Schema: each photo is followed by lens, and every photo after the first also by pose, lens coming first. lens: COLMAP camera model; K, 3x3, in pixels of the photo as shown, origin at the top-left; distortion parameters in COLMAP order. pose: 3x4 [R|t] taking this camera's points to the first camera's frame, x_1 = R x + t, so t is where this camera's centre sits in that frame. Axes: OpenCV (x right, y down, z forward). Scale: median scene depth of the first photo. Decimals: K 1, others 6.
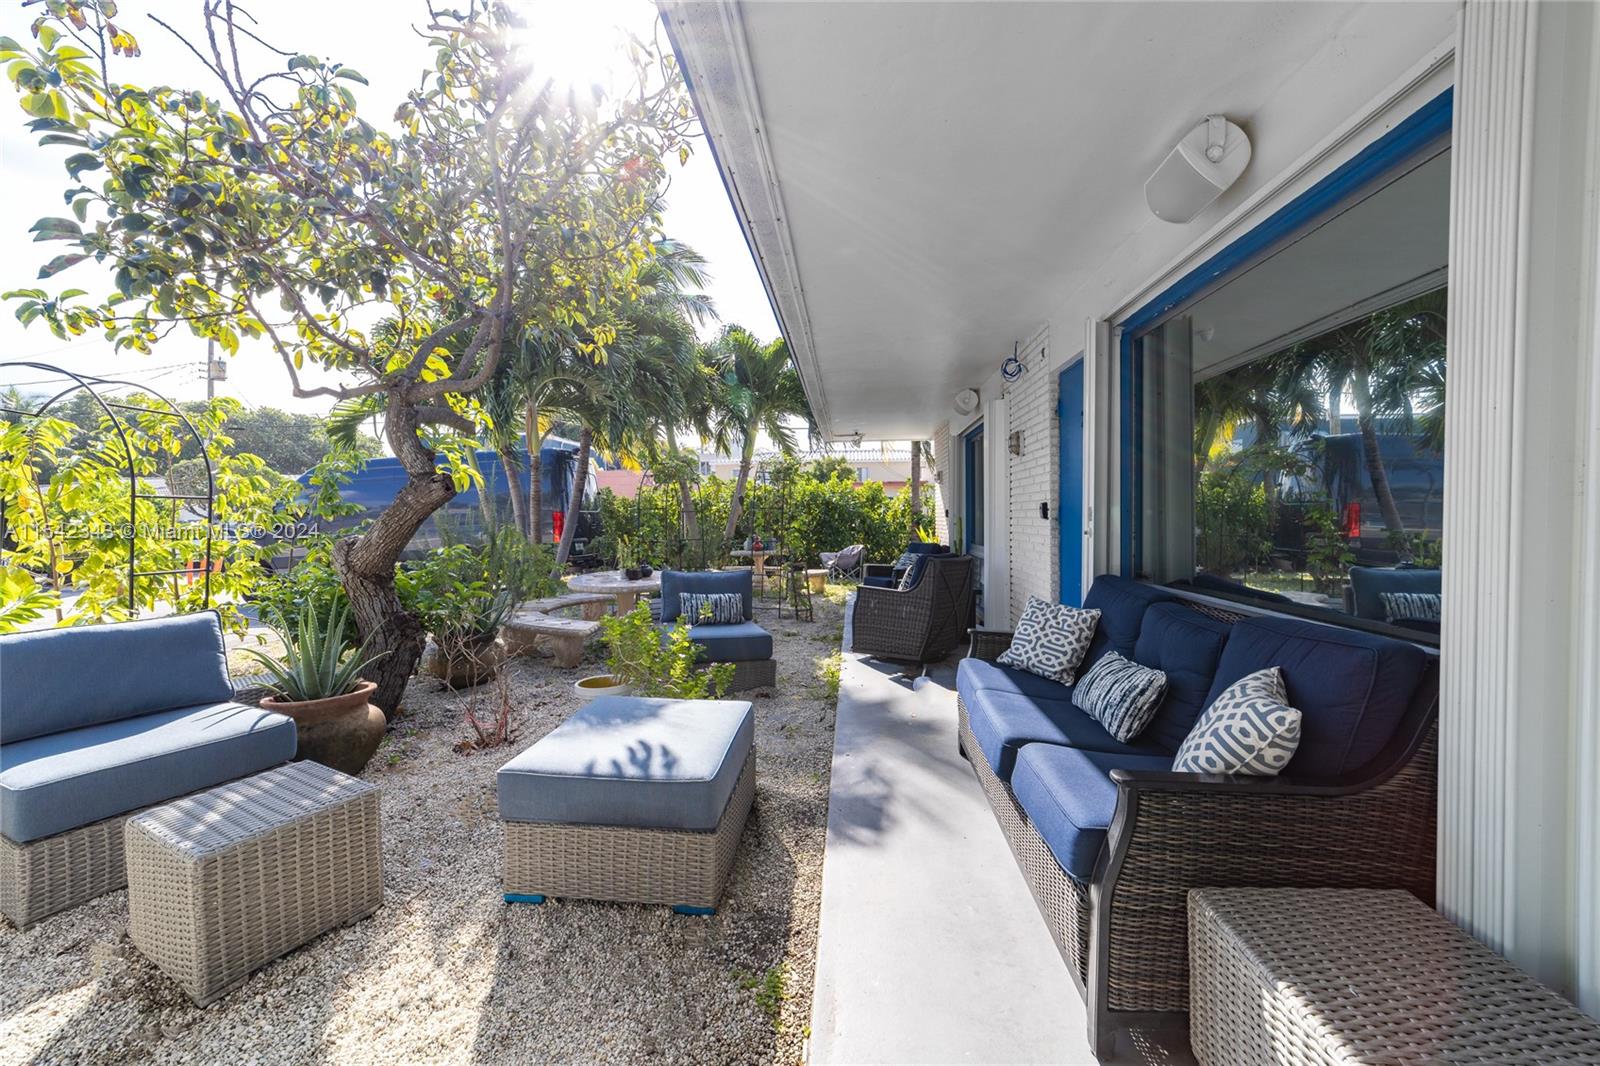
lens RADIAL K [[604.5, 0, 804.6], [0, 604.5, 533.6], [0, 0, 1]] dist [-0.014255, 0.007483]
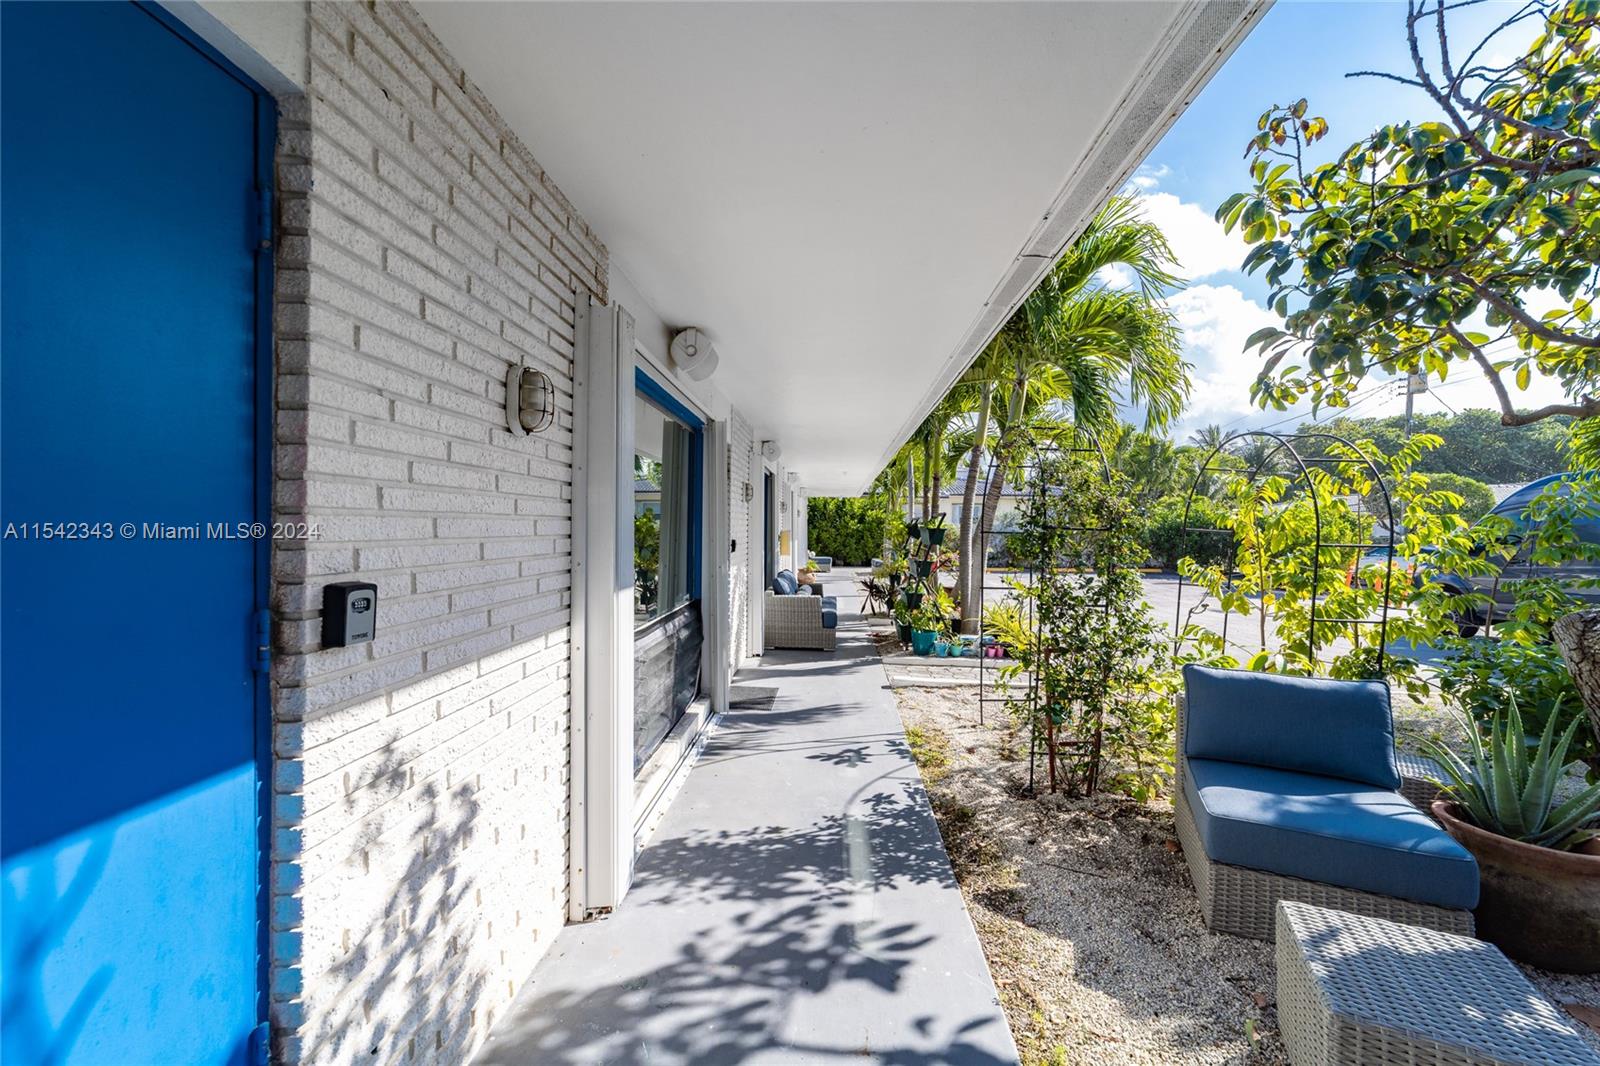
lens RADIAL K [[591.8, 0, 795.1], [0, 591.8, 558.6], [0, 0, 1]] dist [-0.000817, 0.003484]
pose [[-0.003344, 0.024246, -0.999700, -0.103261], [-0.030371, 0.999242, 0.024337, -0.081548], [0.999533, 0.030443, -0.002605, 0.131312]]
